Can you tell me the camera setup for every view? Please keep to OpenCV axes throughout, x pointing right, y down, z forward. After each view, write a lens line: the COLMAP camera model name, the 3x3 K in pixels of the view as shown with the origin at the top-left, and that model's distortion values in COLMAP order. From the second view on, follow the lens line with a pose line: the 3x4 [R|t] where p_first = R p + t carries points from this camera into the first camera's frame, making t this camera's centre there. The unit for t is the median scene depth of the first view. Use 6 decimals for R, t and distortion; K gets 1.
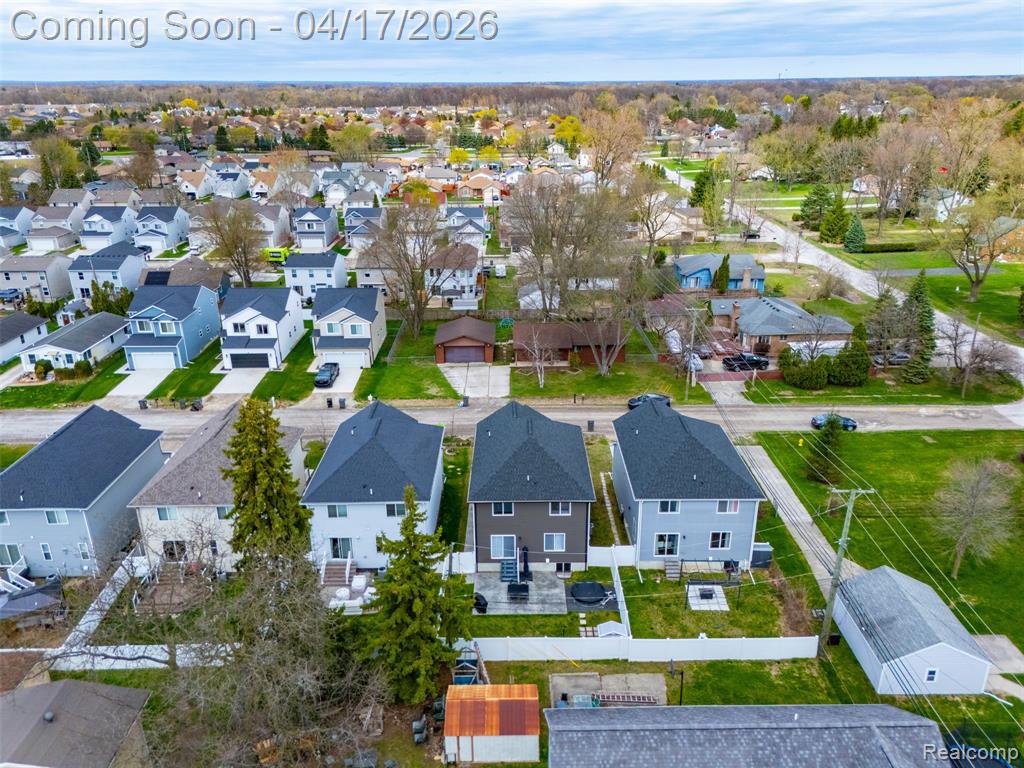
lens RADIAL K [[754.3, 0, 513.0], [0, 754.3, 383.3], [0, 0, 1]] dist [0.065512, -0.060720]
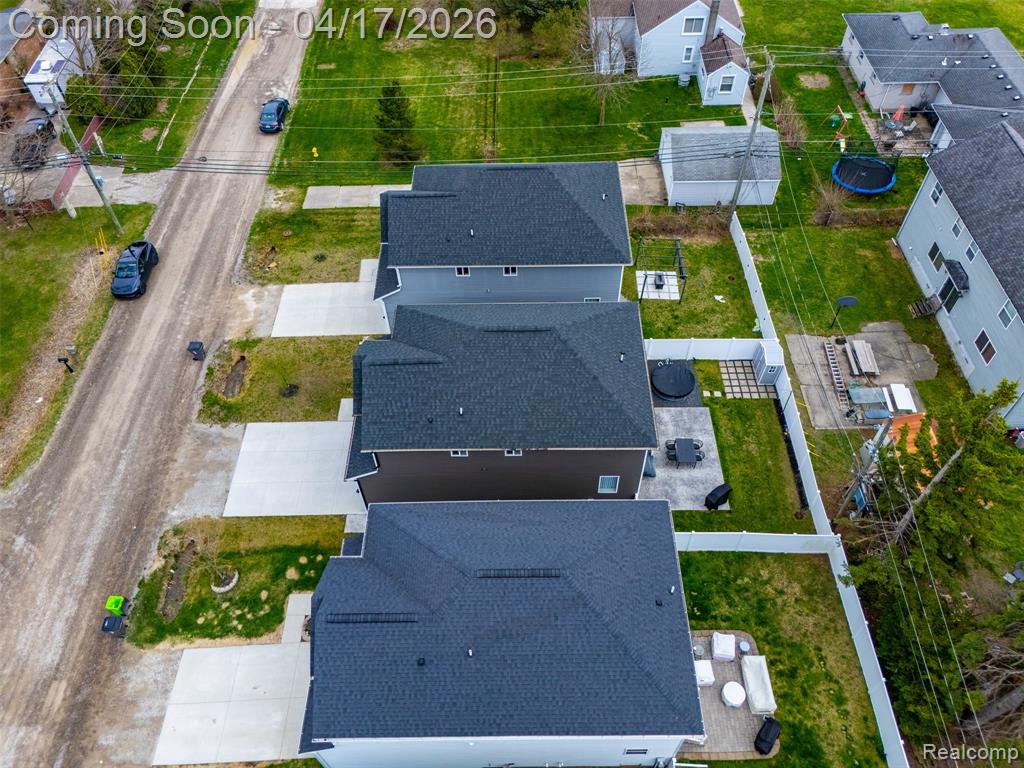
lens RADIAL K [[754.3, 0, 515.5], [0, 754.3, 385.8], [0, 0, 1]] dist [0.065512, -0.060720]
pose [[-0.000451, -0.773562, 0.633721, -0.236980], [0.389101, 0.583644, 0.712713, -0.206292], [-0.921195, 0.246903, 0.300730, 0.520772]]
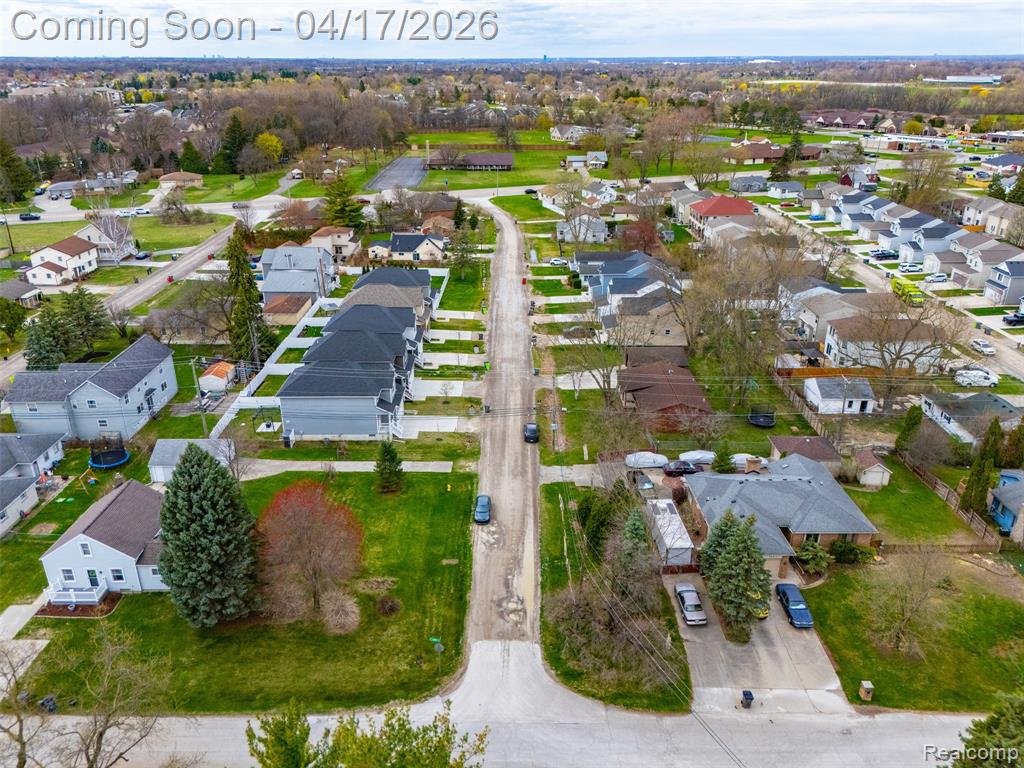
lens RADIAL K [[754.3, 0, 517.9], [0, 754.3, 382.8], [0, 0, 1]] dist [0.065512, -0.060720]
pose [[0.003479, 0.399523, -0.916717, 1.089903], [-0.372840, 0.851140, 0.369528, -0.410610], [0.927889, 0.340503, 0.151919, 0.708929]]
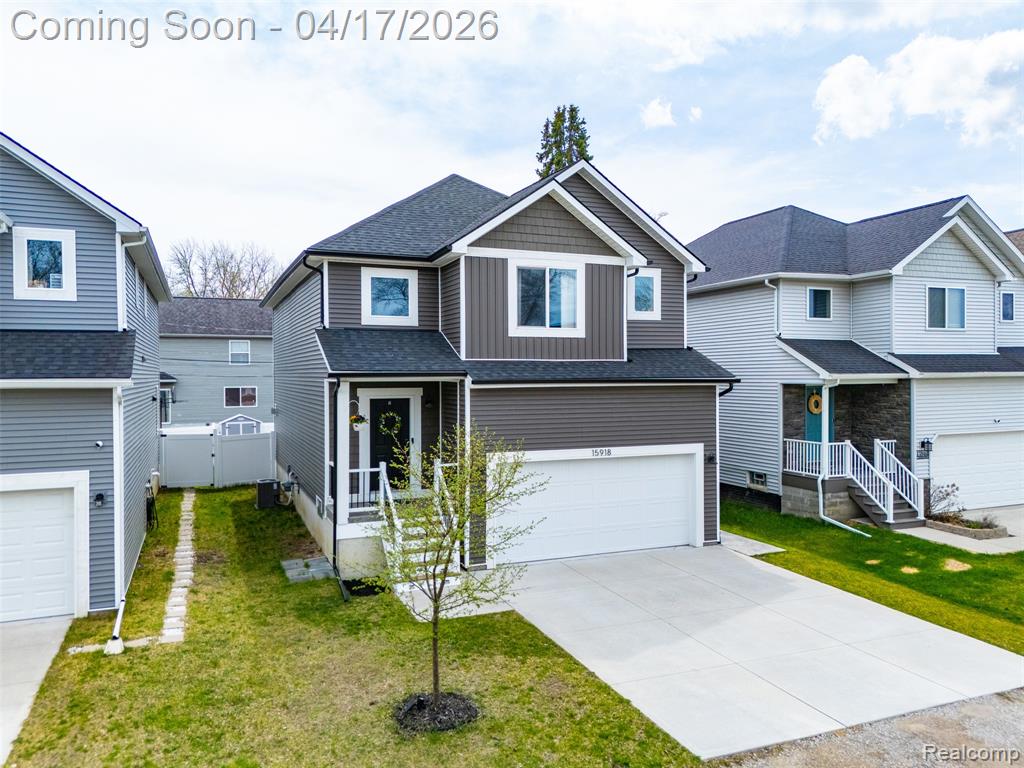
lens RADIAL K [[754.3, 0, 518.0], [0, 754.3, 388.5], [0, 0, 1]] dist [0.065512, -0.060720]
pose [[-0.922585, 0.022703, -0.385125, 0.084172], [-0.129141, 0.922503, 0.363746, 0.003527], [0.363537, 0.385322, -0.848155, 0.859057]]
